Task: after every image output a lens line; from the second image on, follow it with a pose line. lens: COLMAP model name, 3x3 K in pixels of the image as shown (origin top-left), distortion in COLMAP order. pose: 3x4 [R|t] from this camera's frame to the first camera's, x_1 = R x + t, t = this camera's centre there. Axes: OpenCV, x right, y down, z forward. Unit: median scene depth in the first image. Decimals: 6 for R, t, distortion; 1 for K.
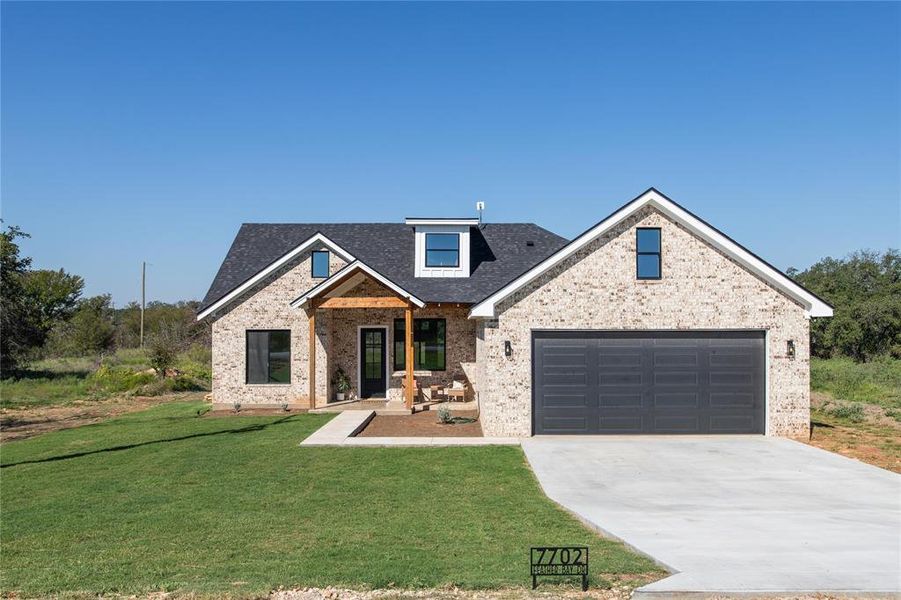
lens RADIAL K [[773.0, 0, 450.5], [0, 773.0, 300.0], [0, 0, 1]] dist [-0.003115, 0.002756]
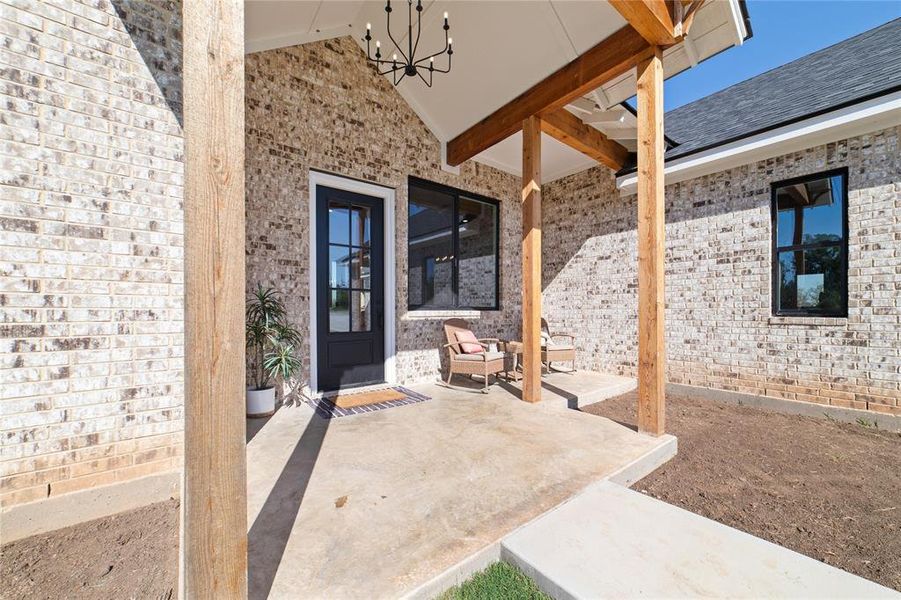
lens RADIAL K [[347.2, 0, 456.5], [0, 347.2, 309.6], [0, 0, 1]] dist [-0.000350, -0.000035]
pose [[0.783802, 0.000443, 0.621011, -0.170776], [-0.018775, 0.999560, 0.022984, 0.091277], [-0.620727, -0.029674, 0.783465, 0.890791]]
